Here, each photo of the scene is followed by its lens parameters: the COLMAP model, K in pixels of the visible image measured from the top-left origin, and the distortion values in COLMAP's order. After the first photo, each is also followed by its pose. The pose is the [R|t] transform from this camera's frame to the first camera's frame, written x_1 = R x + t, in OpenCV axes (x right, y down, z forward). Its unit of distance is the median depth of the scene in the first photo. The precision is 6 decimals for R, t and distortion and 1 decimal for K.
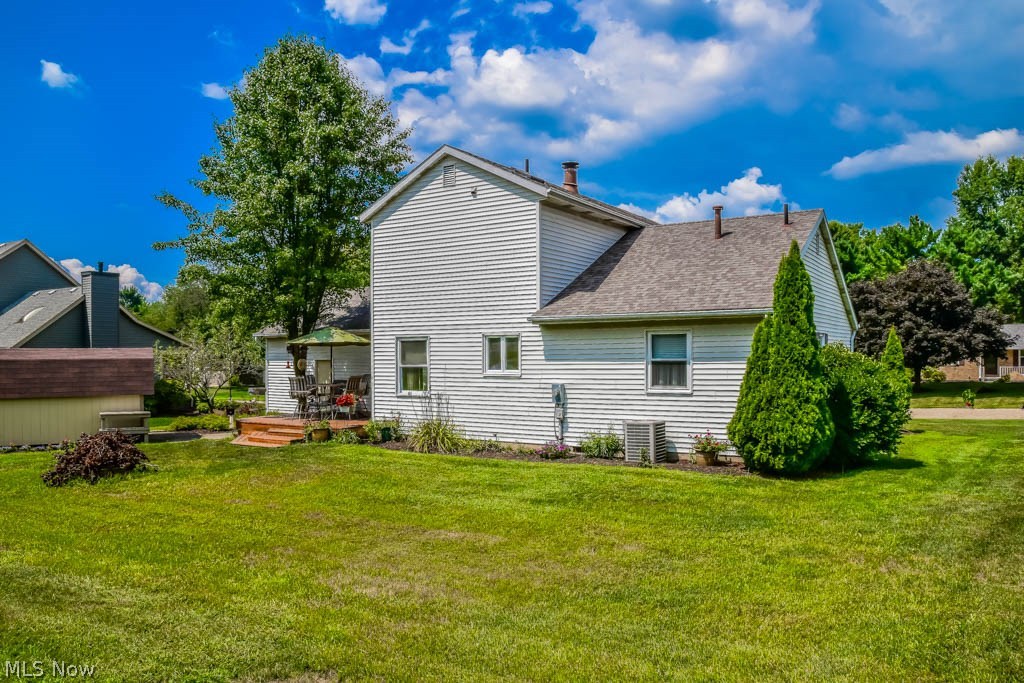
lens RADIAL K [[773.2, 0, 511.7], [0, 773.2, 344.2], [0, 0, 1]] dist [-0.103874, 0.060866]
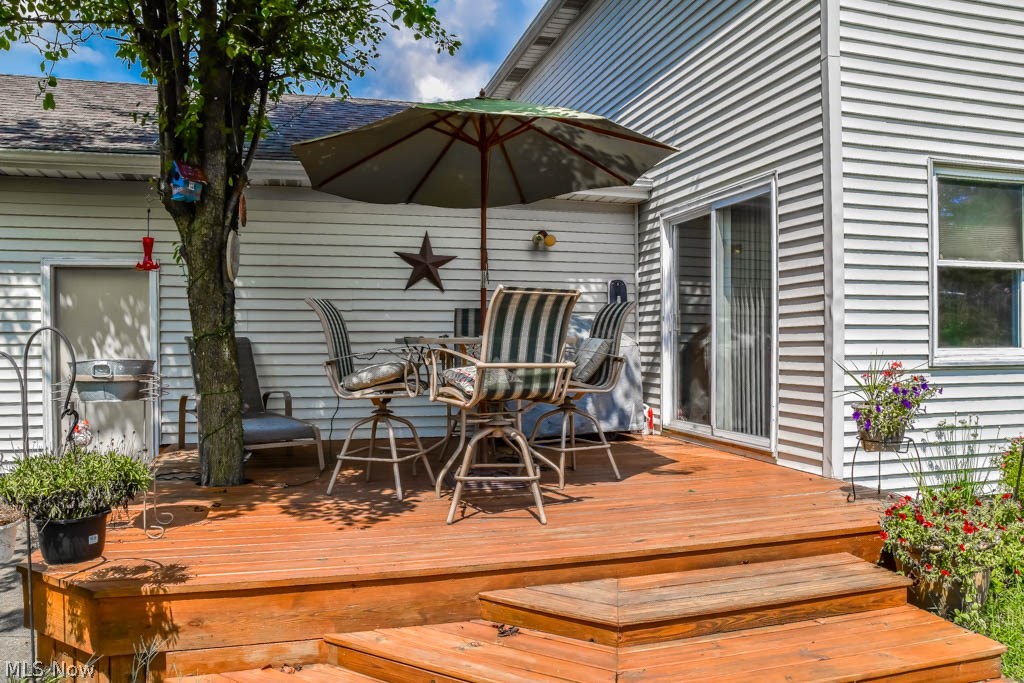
lens RADIAL K [[773.2, 0, 512.2], [0, 773.2, 342.1], [0, 0, 1]] dist [-0.103874, 0.060866]
pose [[0.677863, 0.004624, 0.735174, -0.458297], [-0.011368, 0.999927, 0.004192, 0.058007], [-0.735100, -0.011199, 0.677866, 0.924330]]
